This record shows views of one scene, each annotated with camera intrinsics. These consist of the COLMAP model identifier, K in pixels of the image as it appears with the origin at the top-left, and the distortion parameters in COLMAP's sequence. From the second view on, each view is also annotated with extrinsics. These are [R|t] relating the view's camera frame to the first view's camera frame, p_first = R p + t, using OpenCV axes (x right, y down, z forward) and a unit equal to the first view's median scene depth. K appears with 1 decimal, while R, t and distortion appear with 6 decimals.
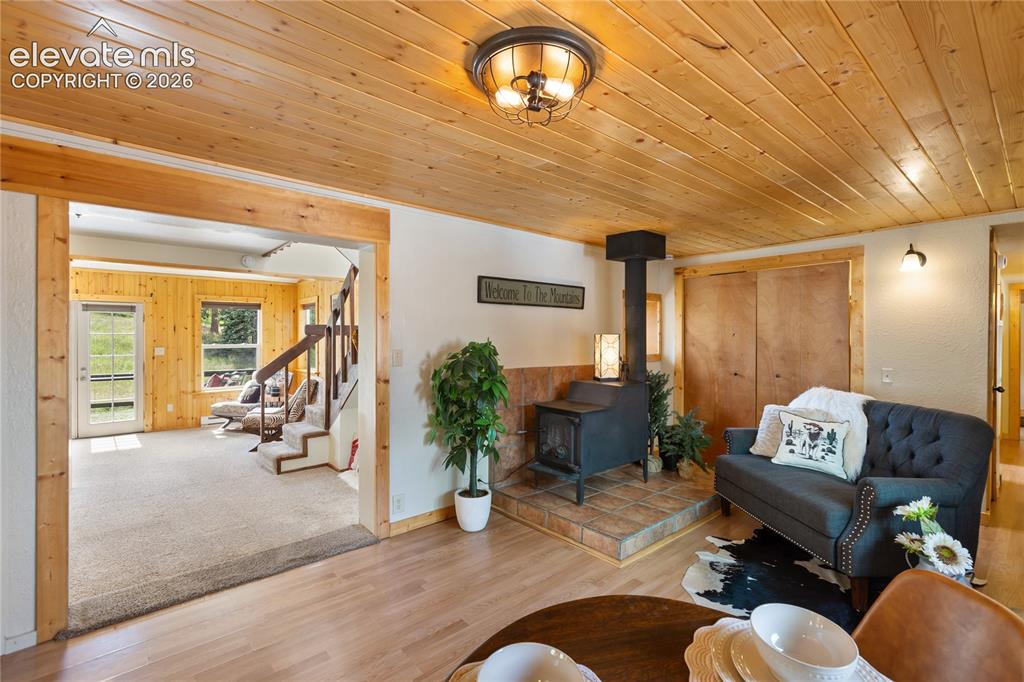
lens RADIAL K [[464.2, 0, 512.0], [0, 464.2, 341.0], [0, 0, 1]] dist [0.001171, 0.000125]
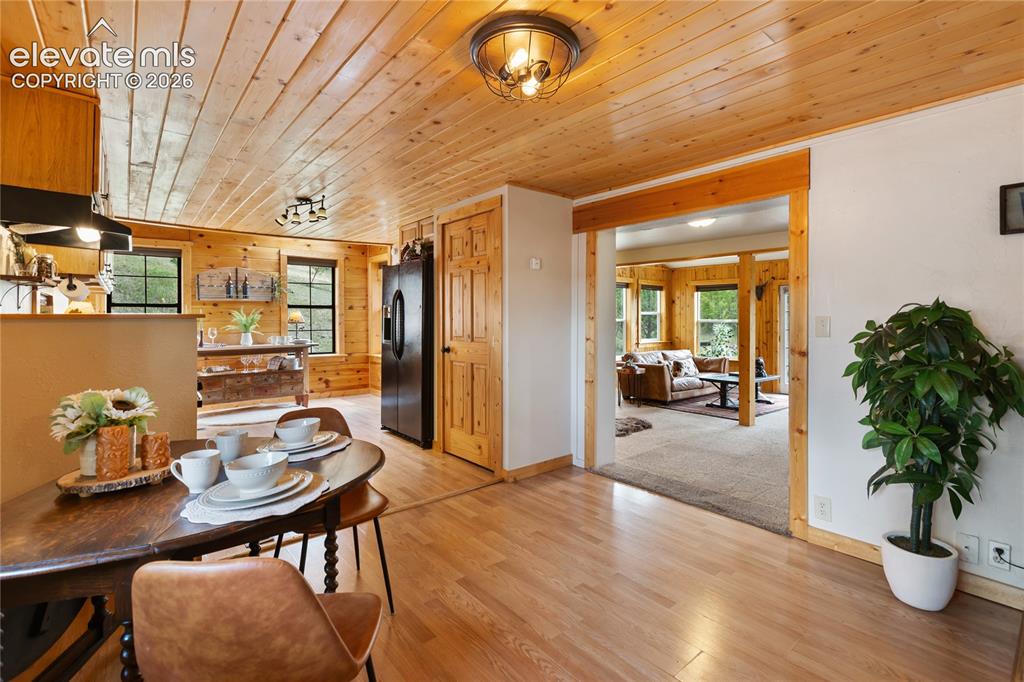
lens RADIAL K [[475.6, 0, 527.4], [0, 475.6, 317.5], [0, 0, 1]] dist [-0.000075, 0.000025]
pose [[-0.009495, 0.000084, -0.999955, 0.622378], [-0.004823, 0.999988, 0.000130, 0.024841], [0.999943, 0.004824, -0.009495, 0.528972]]
